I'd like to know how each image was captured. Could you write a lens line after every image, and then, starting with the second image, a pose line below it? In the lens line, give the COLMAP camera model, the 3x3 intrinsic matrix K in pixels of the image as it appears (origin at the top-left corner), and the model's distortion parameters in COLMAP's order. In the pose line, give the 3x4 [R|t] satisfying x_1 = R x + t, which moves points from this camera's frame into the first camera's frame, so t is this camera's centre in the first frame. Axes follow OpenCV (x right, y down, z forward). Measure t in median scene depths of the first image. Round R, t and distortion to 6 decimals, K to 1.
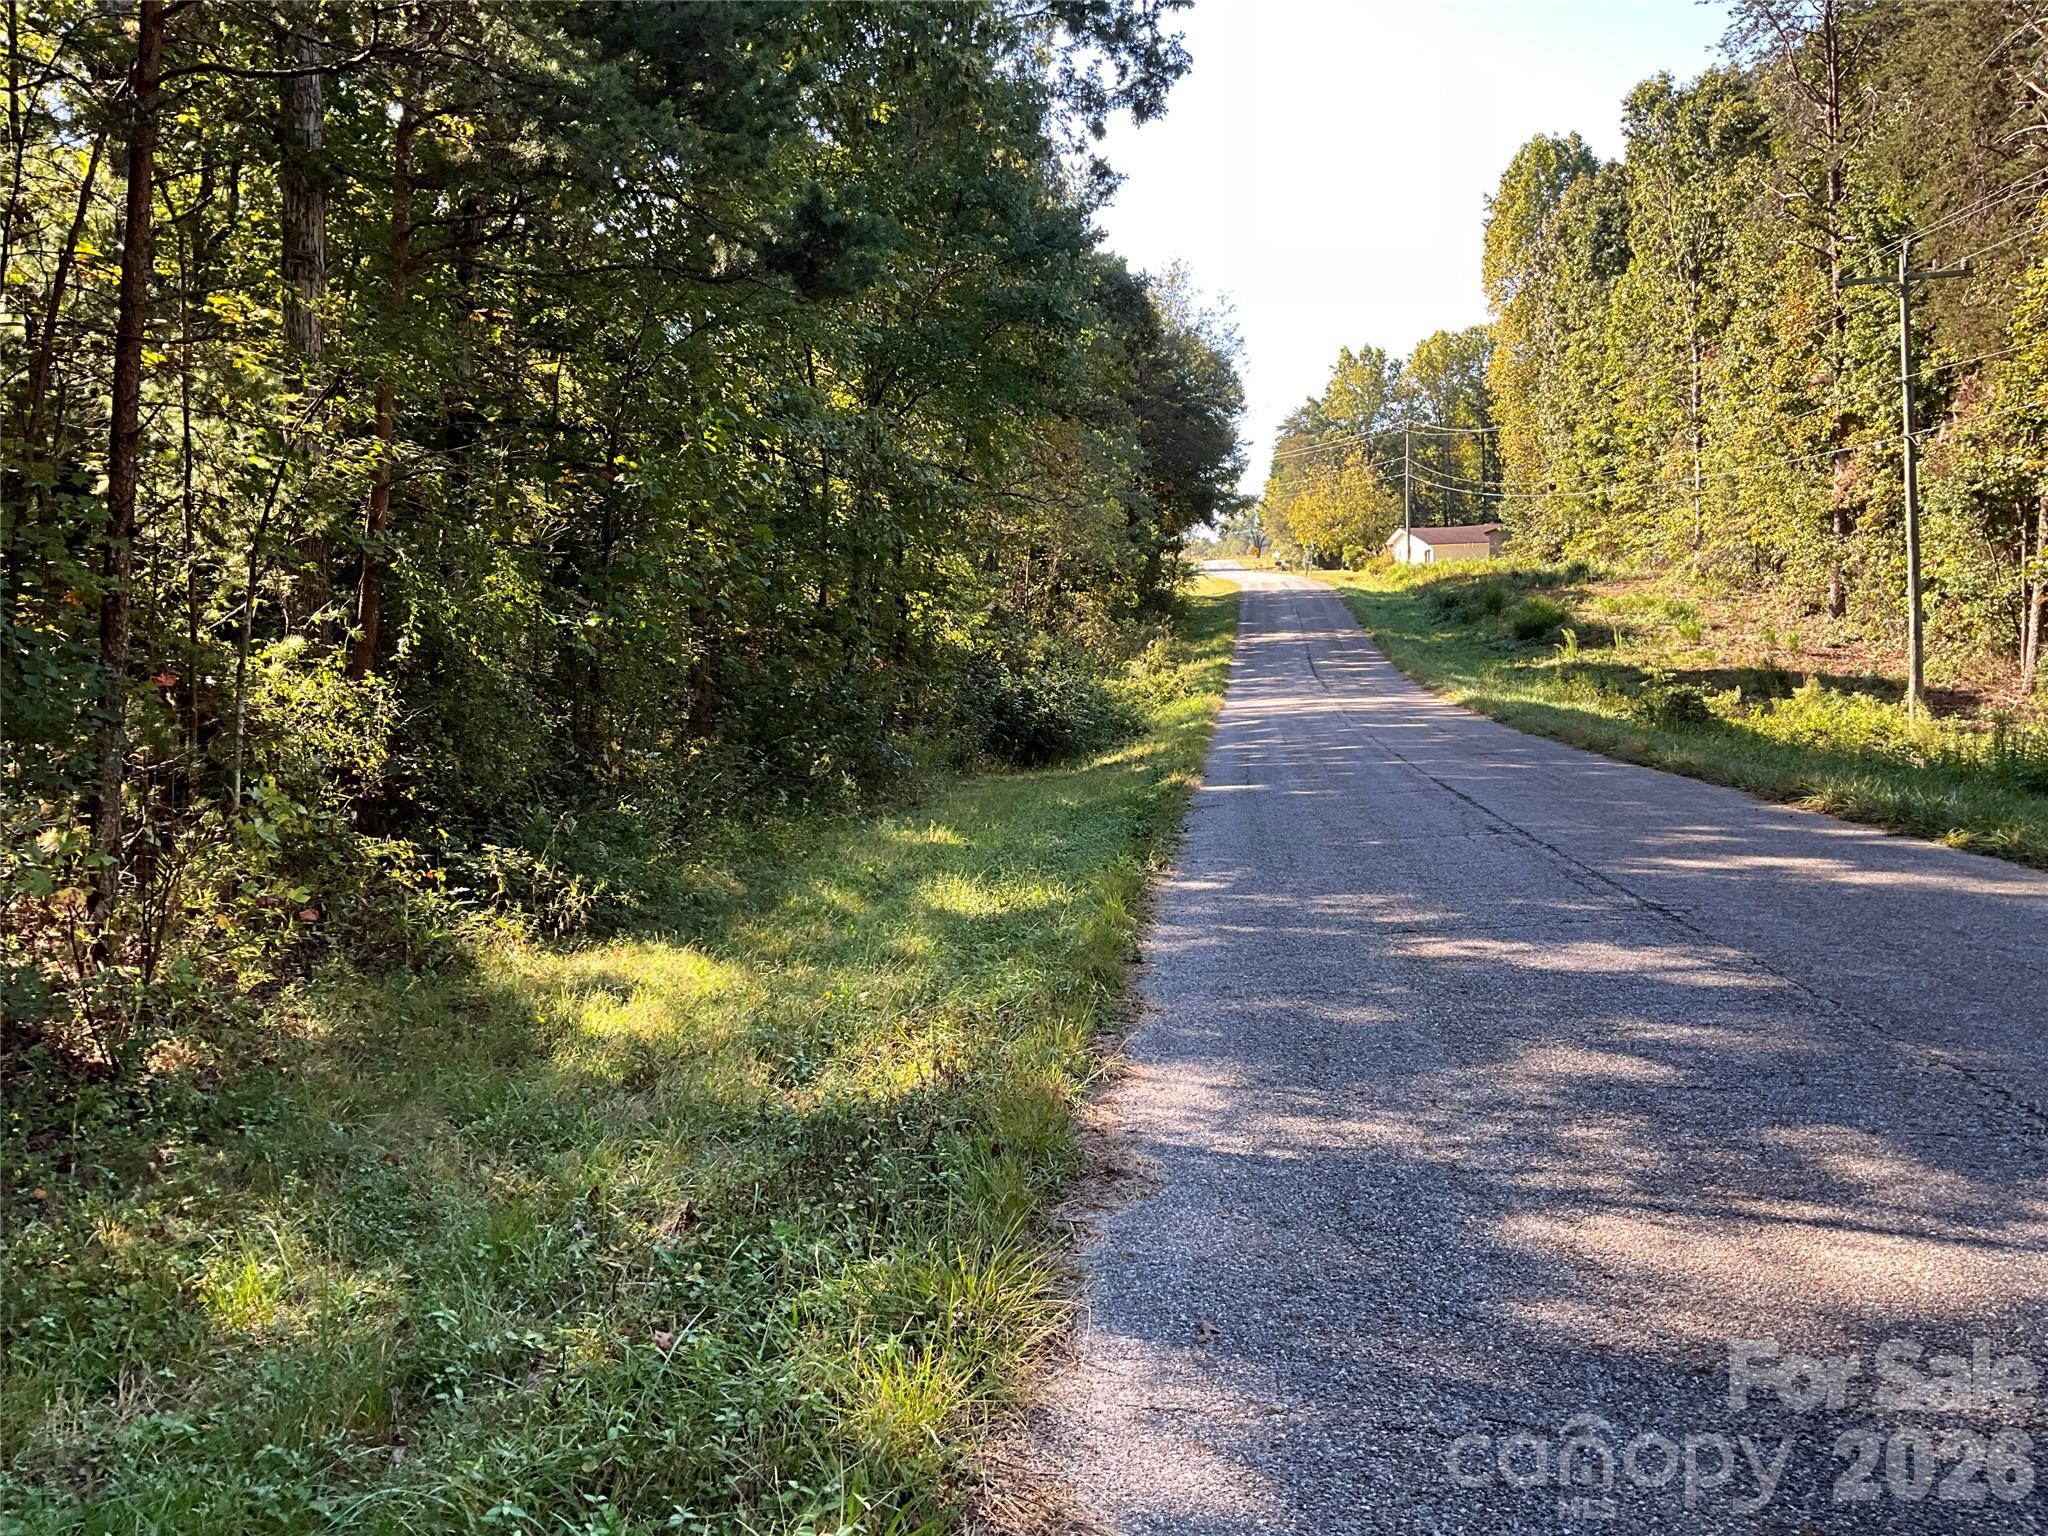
lens RADIAL K [[1654.7, 0, 1014.0], [0, 1654.7, 757.9], [0, 0, 1]] dist [0.079174, -0.193449]
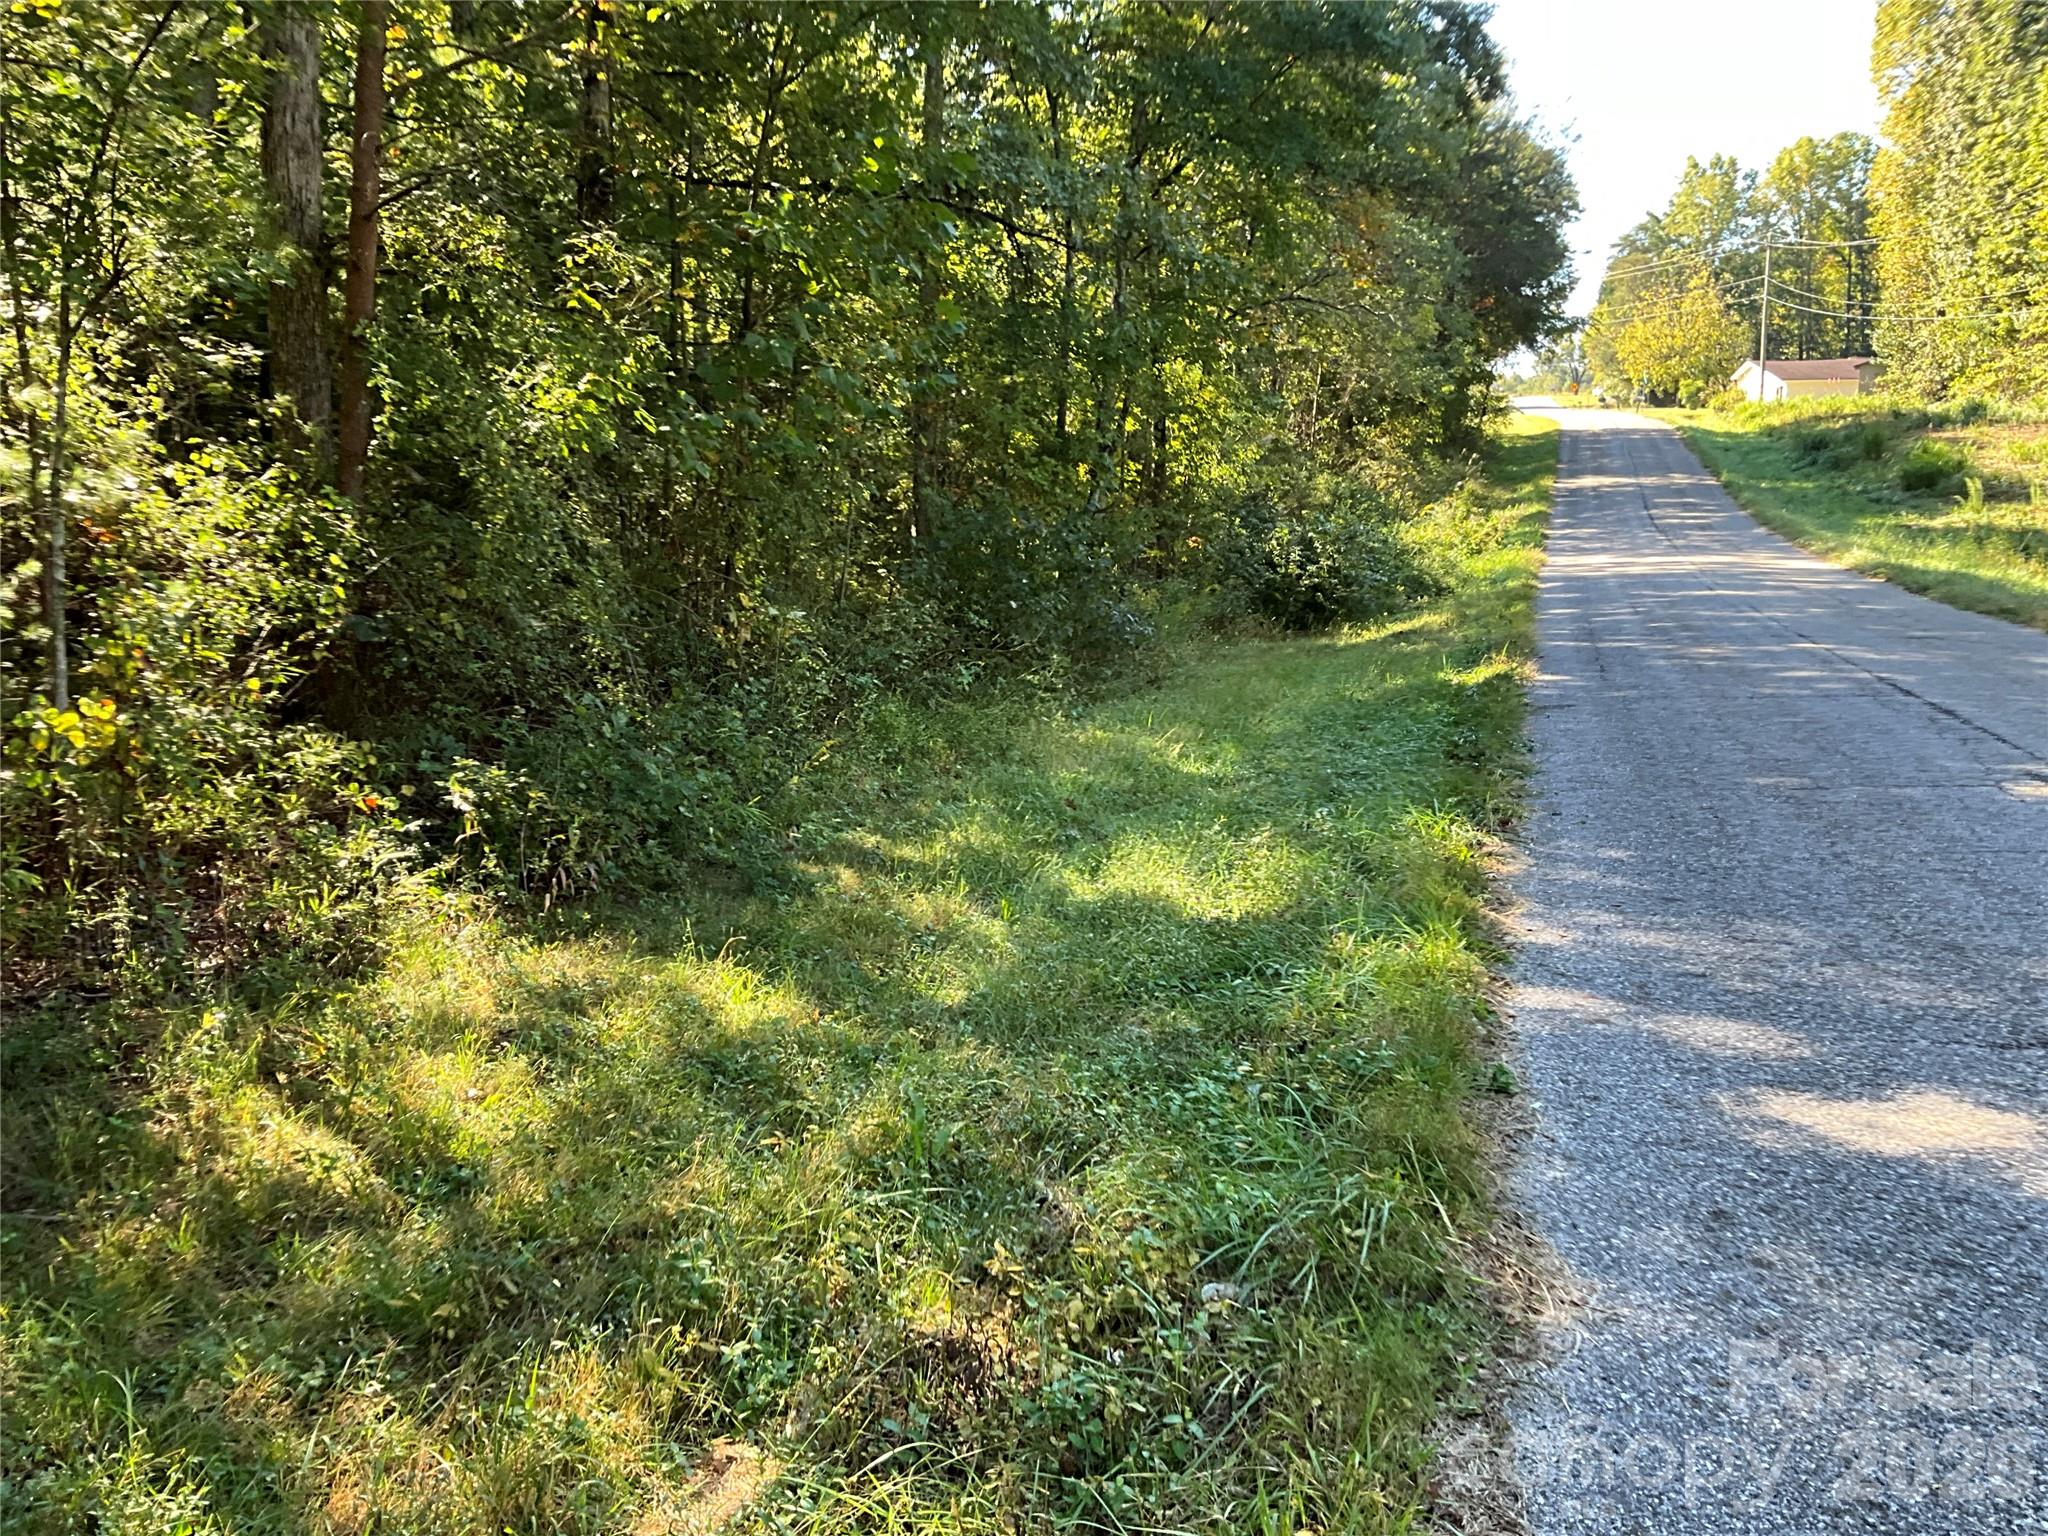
lens RADIAL K [[1716.8, 0, 1024.0], [0, 1716.8, 768.0], [0, 0, 1]] dist [0.104247, -0.228259]
pose [[0.987754, 0.044588, -0.149513, 0.005766], [-0.030298, 0.994869, 0.096525, -0.015809], [0.153049, -0.090813, 0.984037, 0.348426]]
